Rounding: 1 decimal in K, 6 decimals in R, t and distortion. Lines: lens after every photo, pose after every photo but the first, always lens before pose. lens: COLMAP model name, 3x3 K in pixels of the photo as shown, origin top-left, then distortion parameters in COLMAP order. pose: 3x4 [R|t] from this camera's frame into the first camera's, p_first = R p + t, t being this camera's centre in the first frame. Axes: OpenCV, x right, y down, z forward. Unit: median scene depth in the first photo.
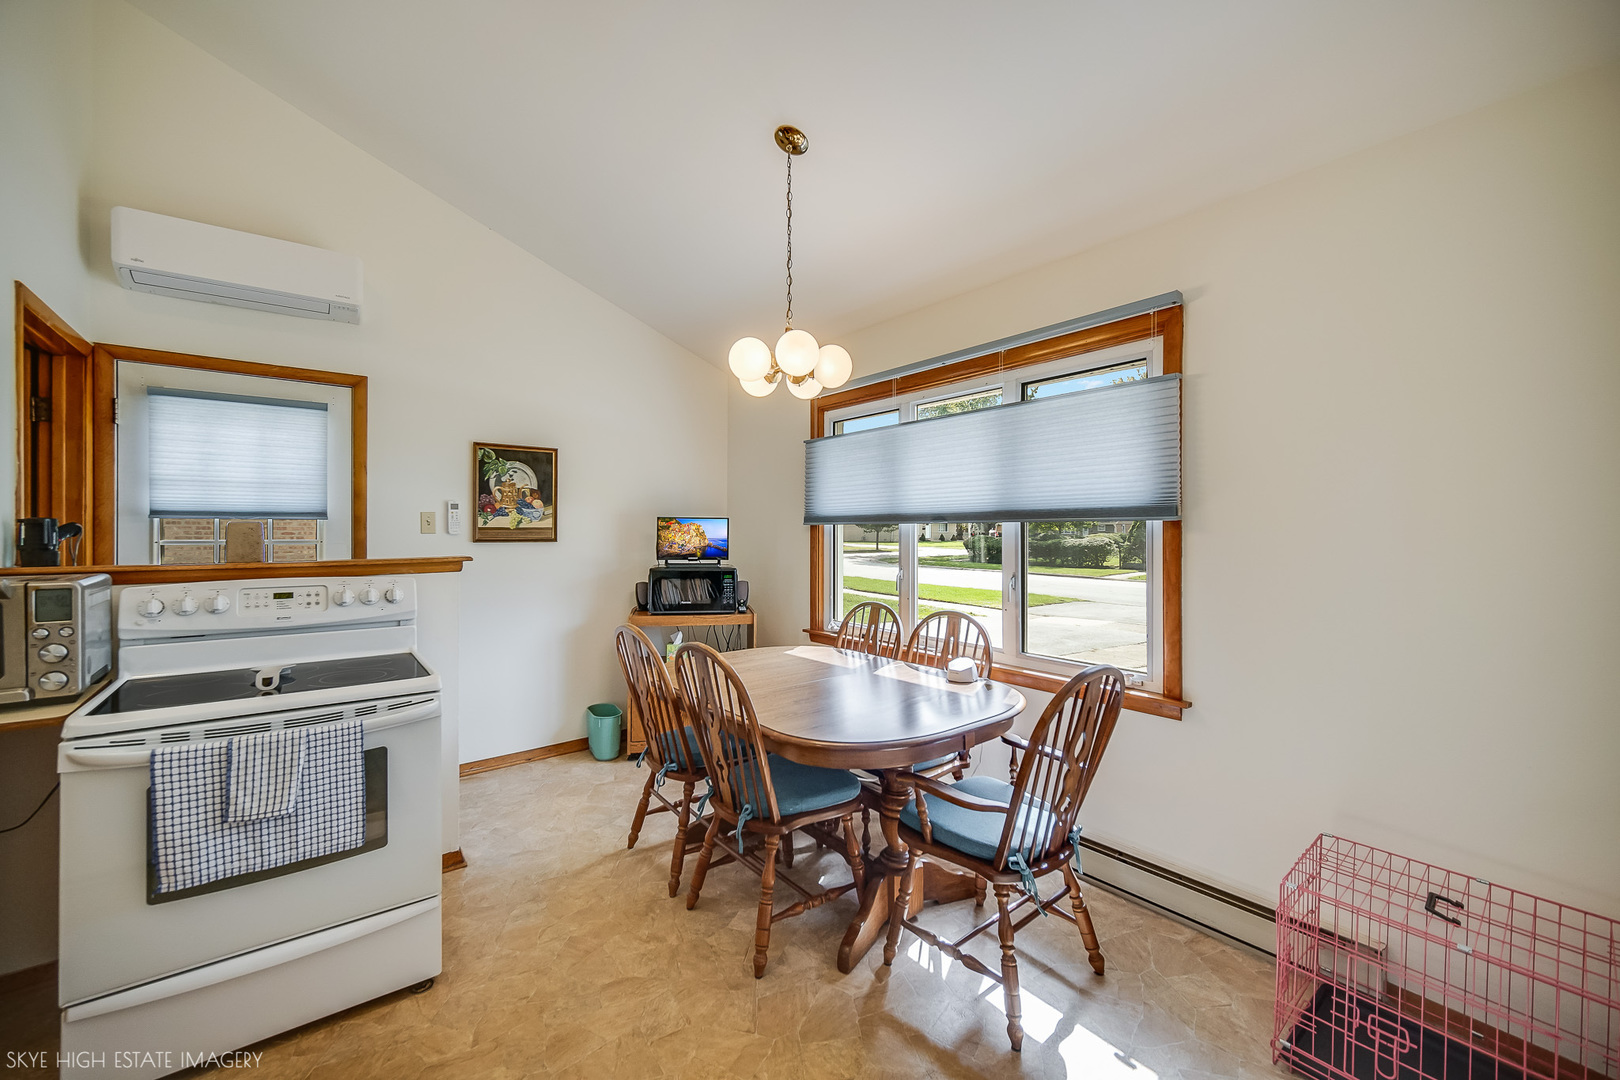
lens RADIAL K [[641.7, 0, 803.4], [0, 641.7, 525.6], [0, 0, 1]] dist [-0.000810, 0.000153]
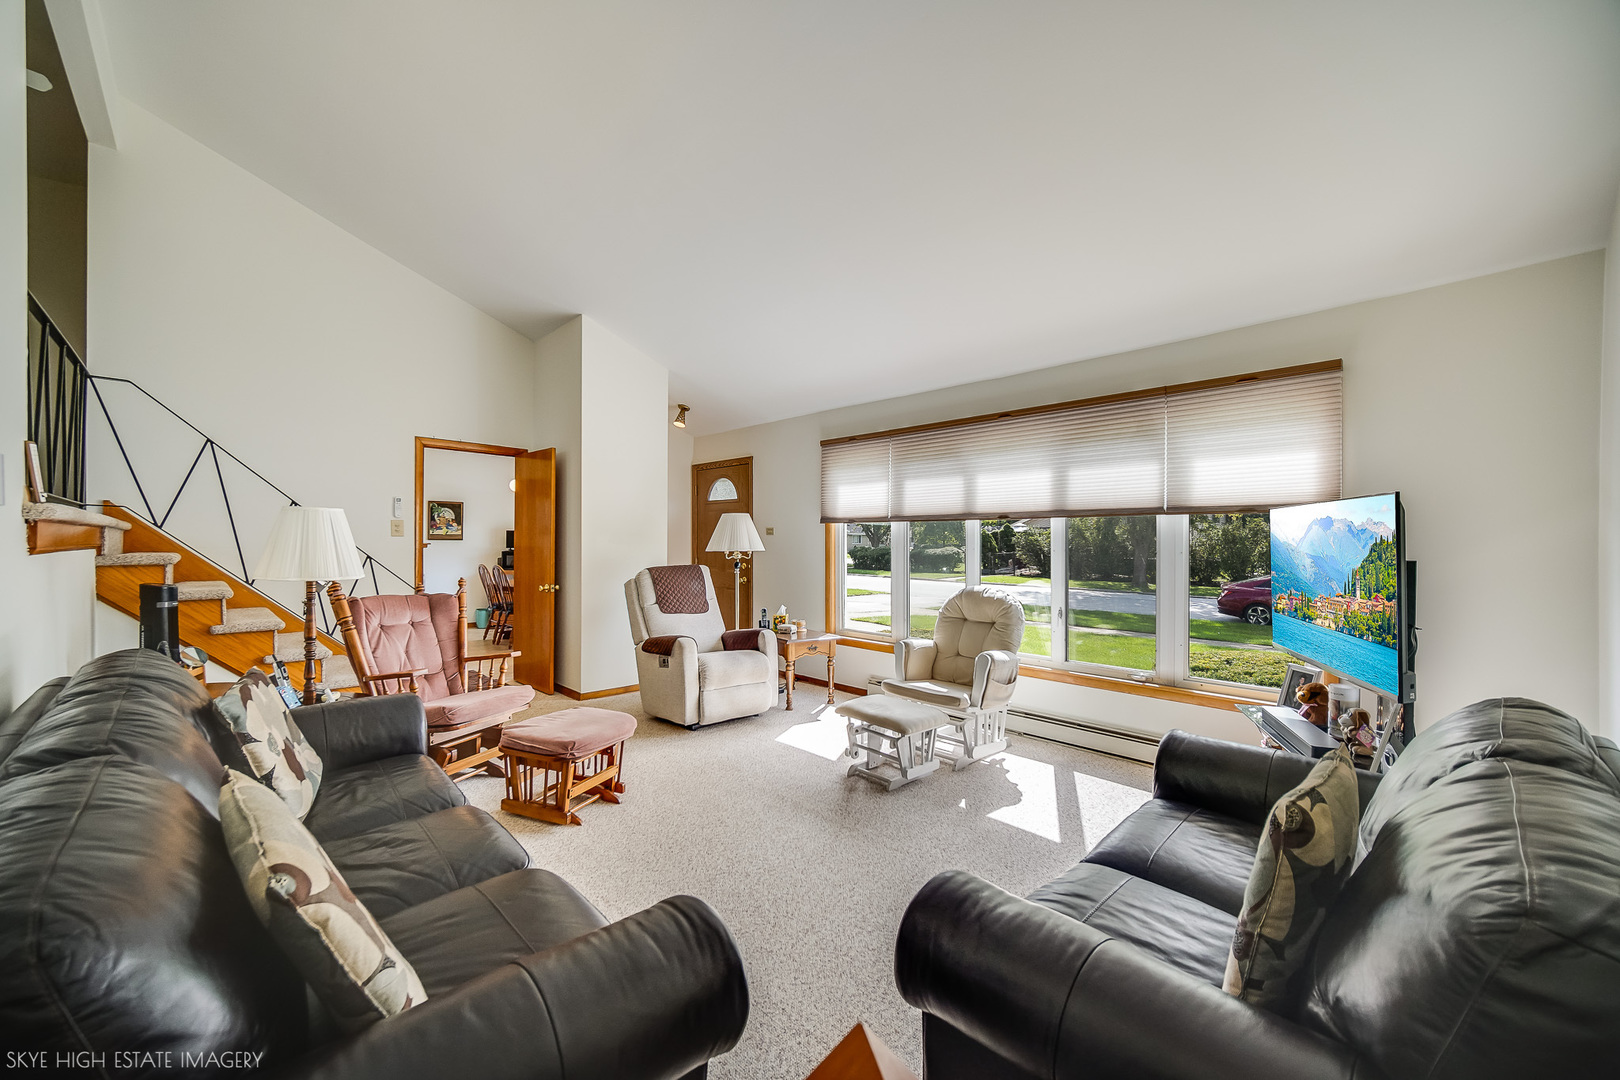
lens RADIAL K [[641.7, 0, 804.1], [0, 641.7, 538.3], [0, 0, 1]] dist [-0.000810, 0.000153]
pose [[0.997781, 0.006101, 0.066295, 0.757905], [-0.006123, 0.999981, 0.000123, 0.009772], [-0.066293, -0.000529, 0.997800, -1.540646]]
